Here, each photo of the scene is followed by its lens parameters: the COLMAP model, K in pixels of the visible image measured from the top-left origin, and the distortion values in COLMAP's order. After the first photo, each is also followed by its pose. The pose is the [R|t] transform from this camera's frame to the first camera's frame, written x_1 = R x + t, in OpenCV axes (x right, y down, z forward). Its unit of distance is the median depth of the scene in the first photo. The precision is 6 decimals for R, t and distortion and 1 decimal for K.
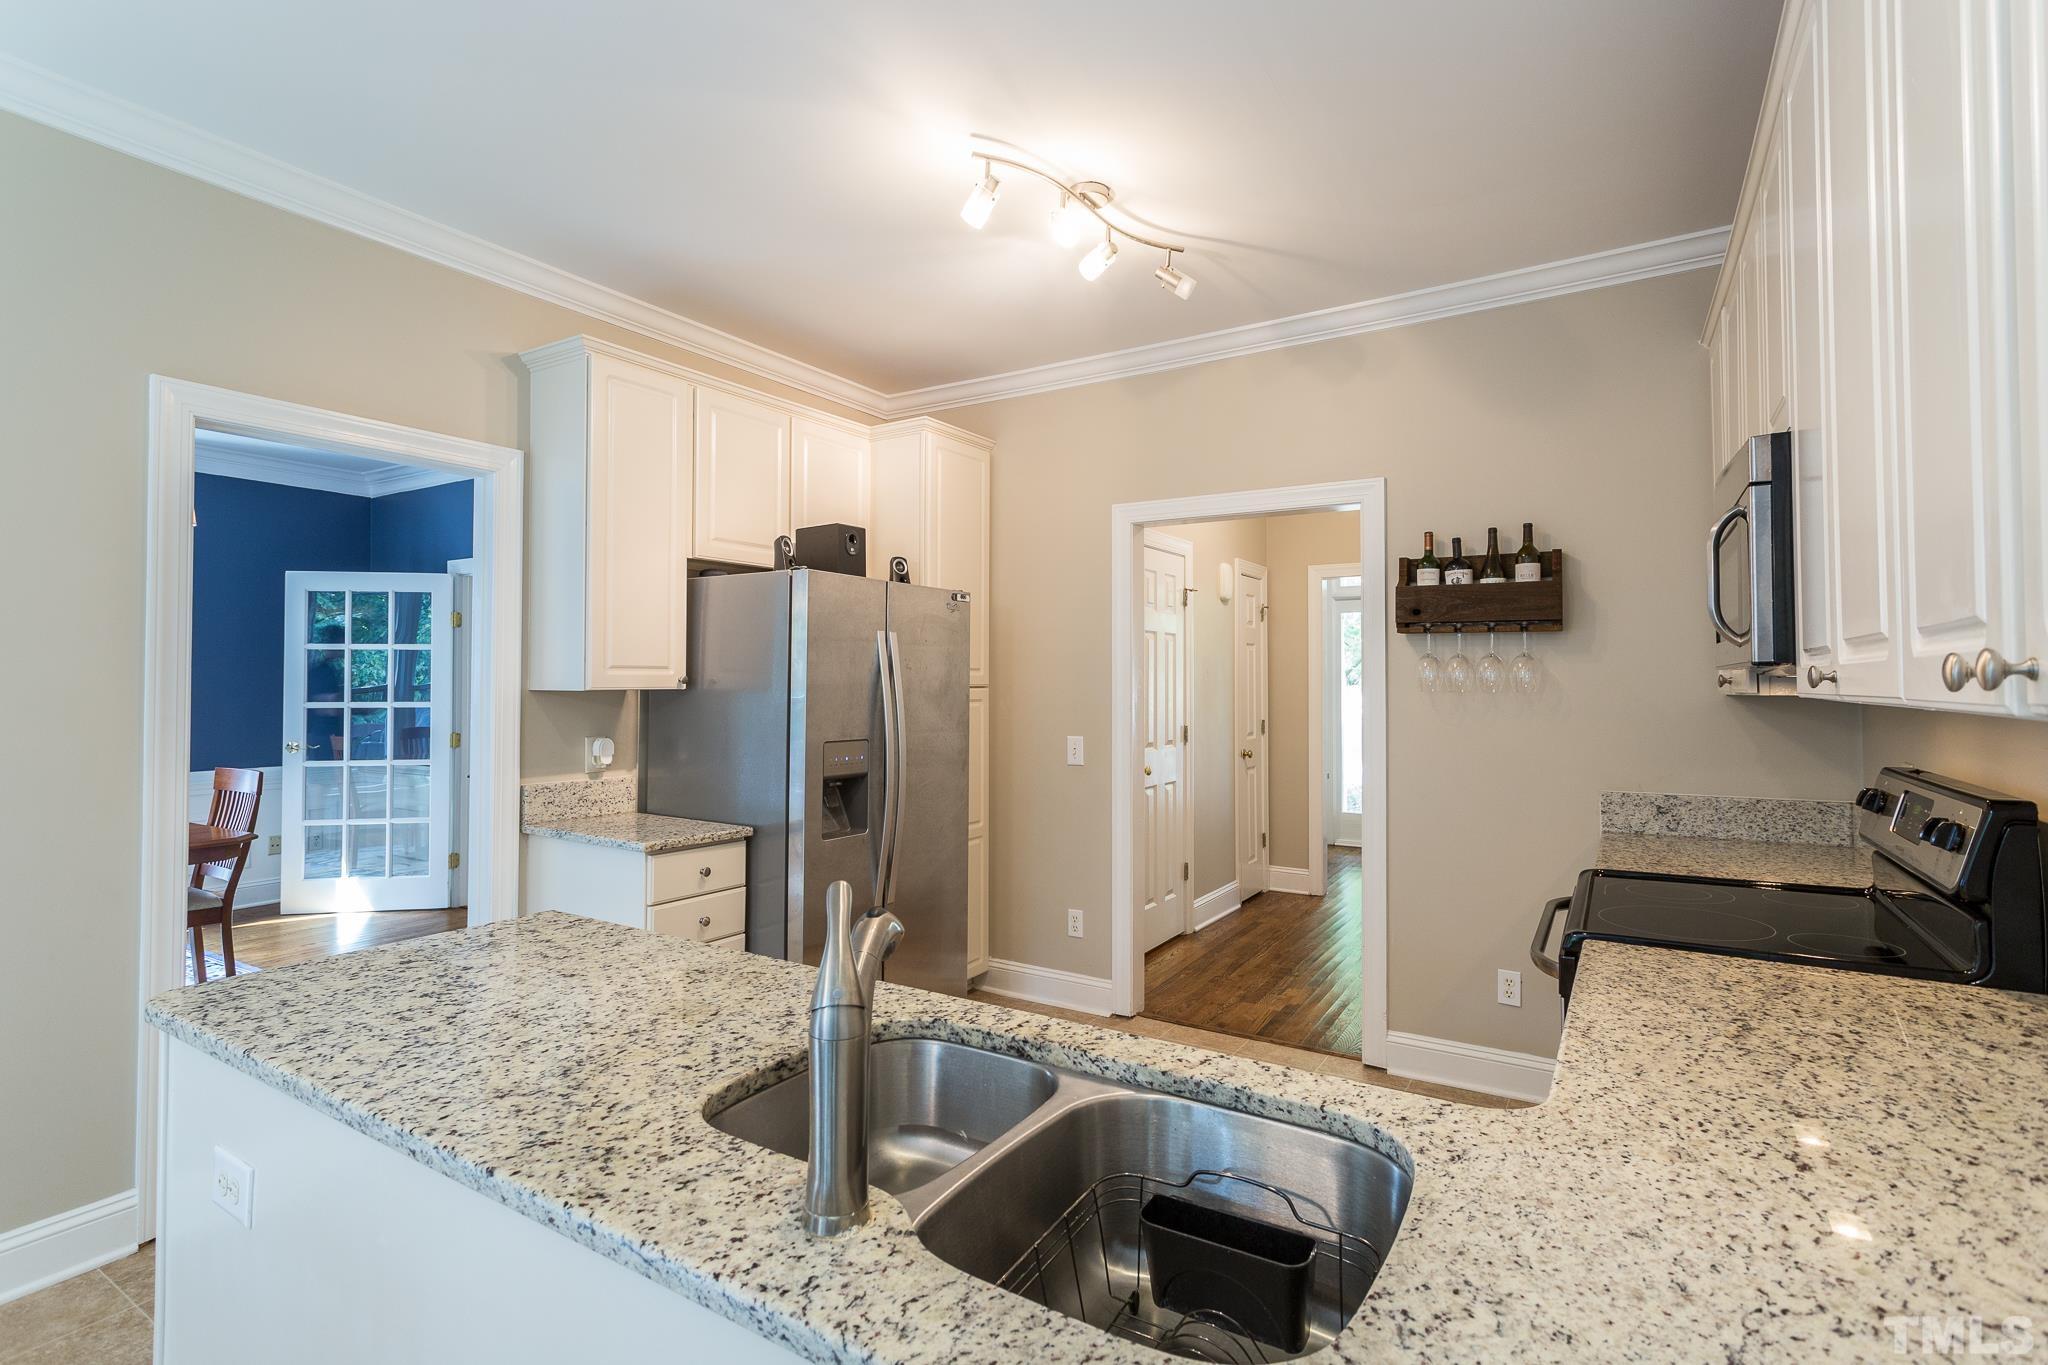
lens RADIAL K [[1004.5, 0, 1023.1], [0, 1004.5, 669.6], [0, 0, 1]] dist [-0.003419, 0.002259]
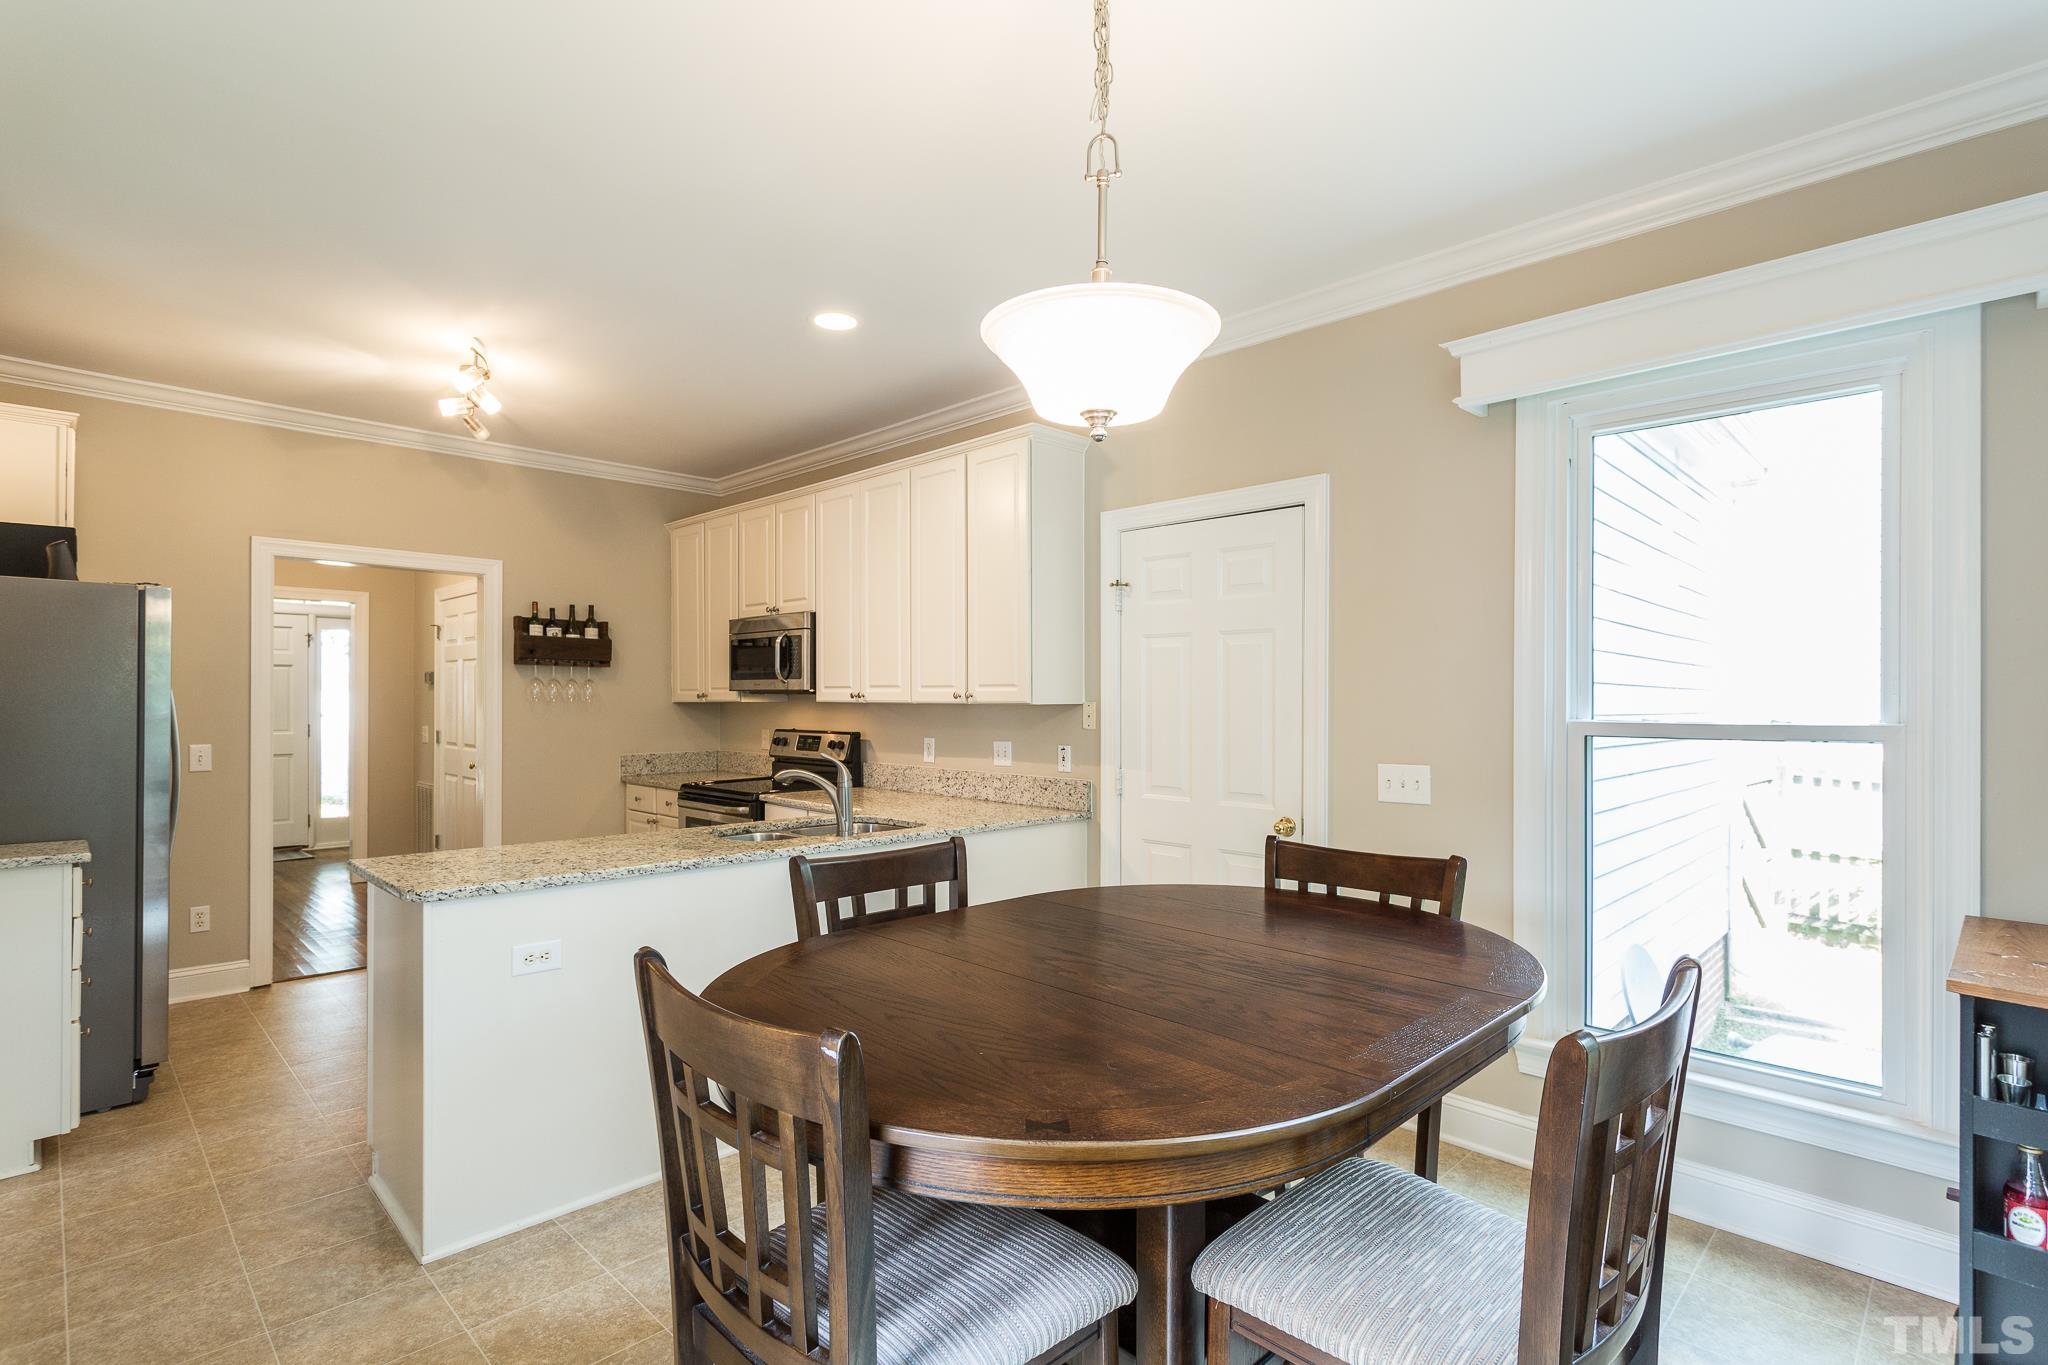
lens RADIAL K [[1004.5, 0, 1033.4], [0, 1004.5, 675.1], [0, 0, 1]] dist [-0.003419, 0.002259]
pose [[0.228565, 0.016548, 0.973388, -0.845840], [-0.011196, 0.999834, -0.014368, -0.005344], [-0.973464, -0.007614, 0.228712, -0.126137]]
